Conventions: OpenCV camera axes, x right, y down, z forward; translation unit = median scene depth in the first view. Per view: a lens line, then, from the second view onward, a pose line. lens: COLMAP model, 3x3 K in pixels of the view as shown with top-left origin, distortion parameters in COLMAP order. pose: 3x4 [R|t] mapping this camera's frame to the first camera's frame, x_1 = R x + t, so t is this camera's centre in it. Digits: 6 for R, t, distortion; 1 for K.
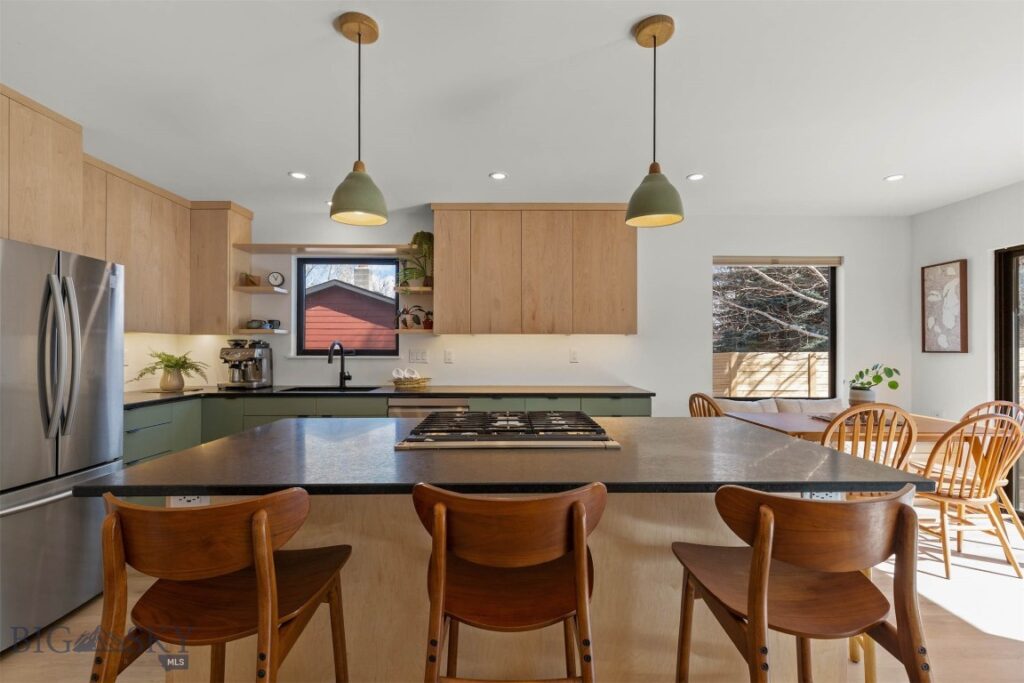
lens RADIAL K [[462.8, 0, 512.0], [0, 462.8, 347.2], [0, 0, 1]] dist [0.008151, -0.001089]
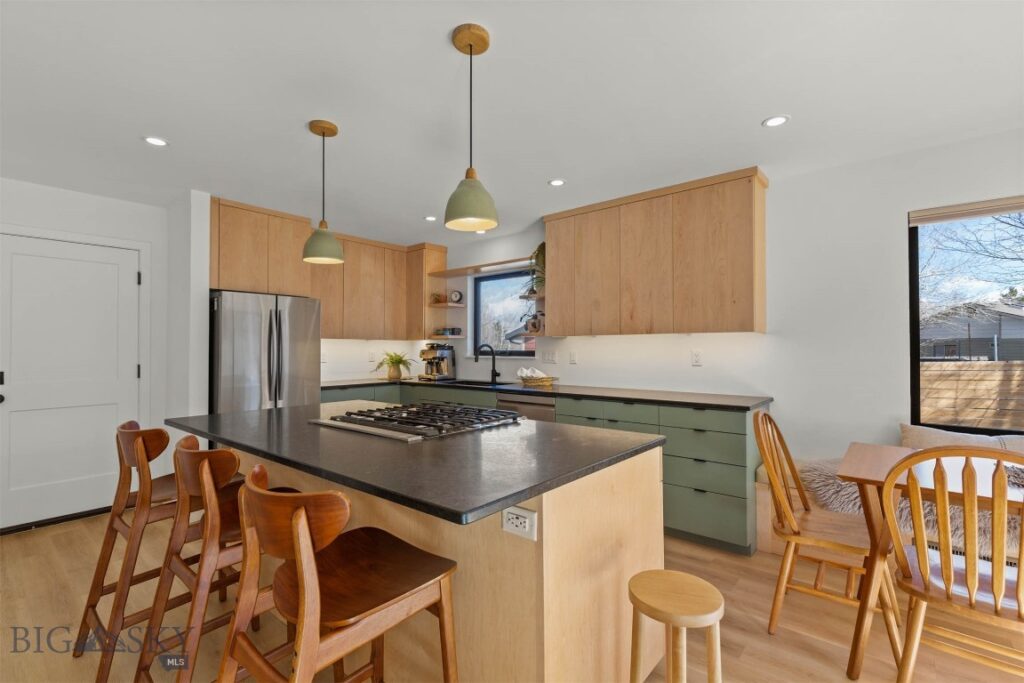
lens RADIAL K [[462.8, 0, 512.5], [0, 462.8, 341.5], [0, 0, 1]] dist [0.008151, -0.001089]
pose [[0.761368, -0.012411, -0.648201, 0.464828], [0.003399, 0.999879, -0.015153, -0.000716], [0.648311, 0.009334, 0.761319, 0.128533]]
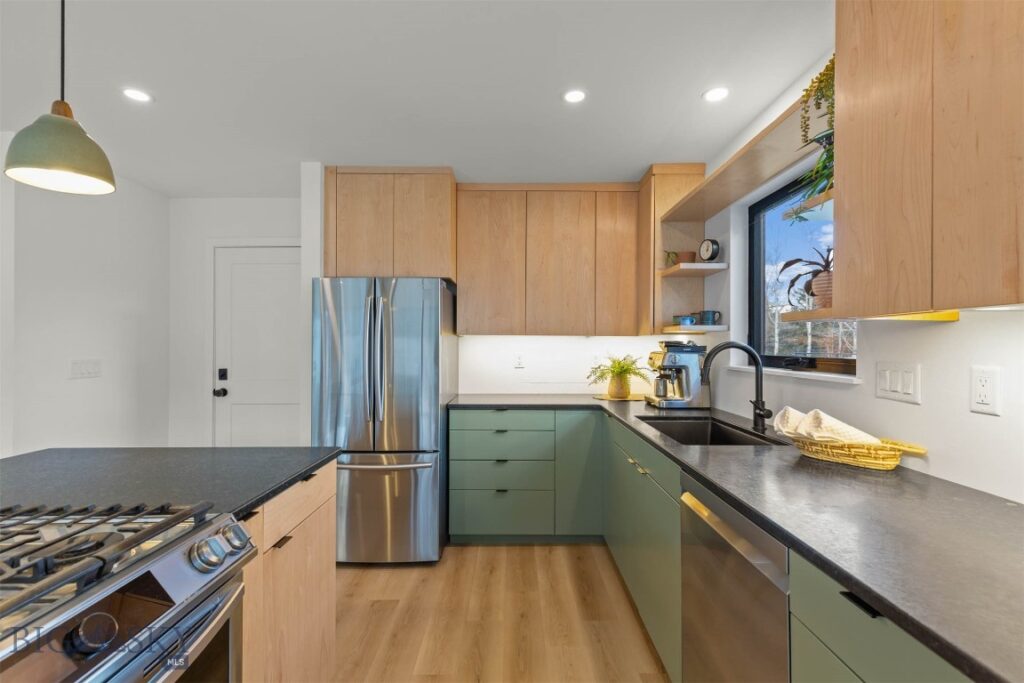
lens RADIAL K [[462.8, 0, 512.1], [0, 462.8, 339.7], [0, 0, 1]] dist [0.008151, -0.001089]
pose [[-0.008330, -0.011727, -0.999897, 0.169272], [0.001254, 0.999930, -0.011737, -0.009817], [0.999965, -0.001352, -0.008315, 0.758436]]
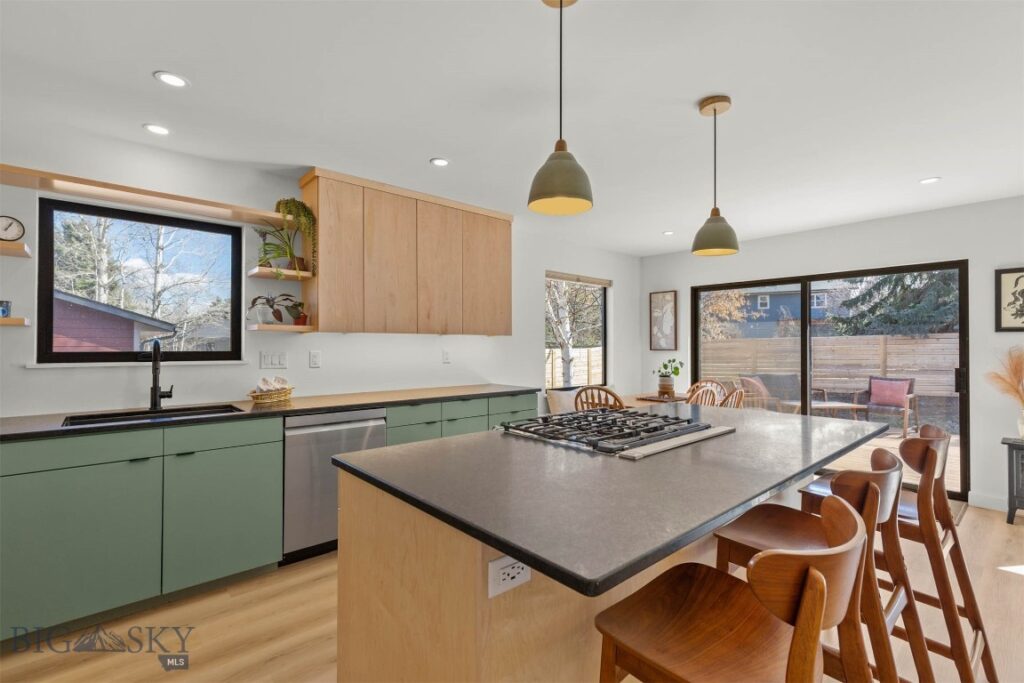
lens RADIAL K [[462.8, 0, 511.9], [0, 462.8, 339.8], [0, 0, 1]] dist [0.008151, -0.001089]
pose [[0.755810, 0.007316, 0.654750, -0.435032], [-0.000623, 0.999945, -0.010454, -0.006566], [-0.654790, 0.007493, 0.755773, 0.178368]]
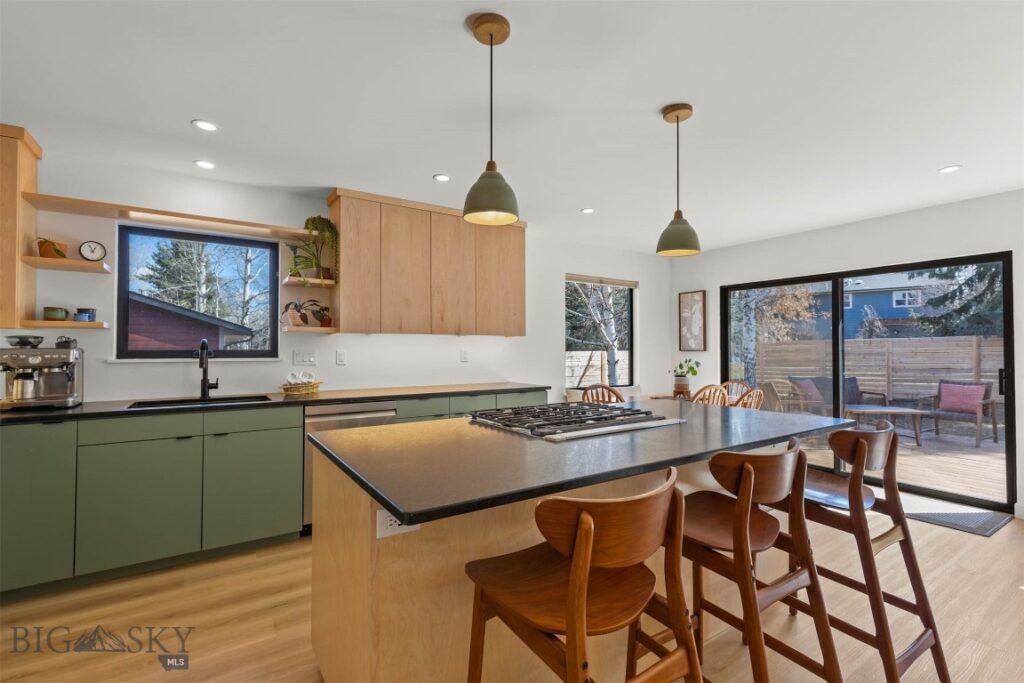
lens RADIAL K [[462.8, 0, 511.2], [0, 462.8, 339.7], [0, 0, 1]] dist [0.008151, -0.001089]
pose [[0.839574, 0.009434, 0.543163, -0.374743], [0.000670, 0.999830, -0.018402, 0.001831], [-0.543245, 0.015813, 0.839425, 0.061703]]
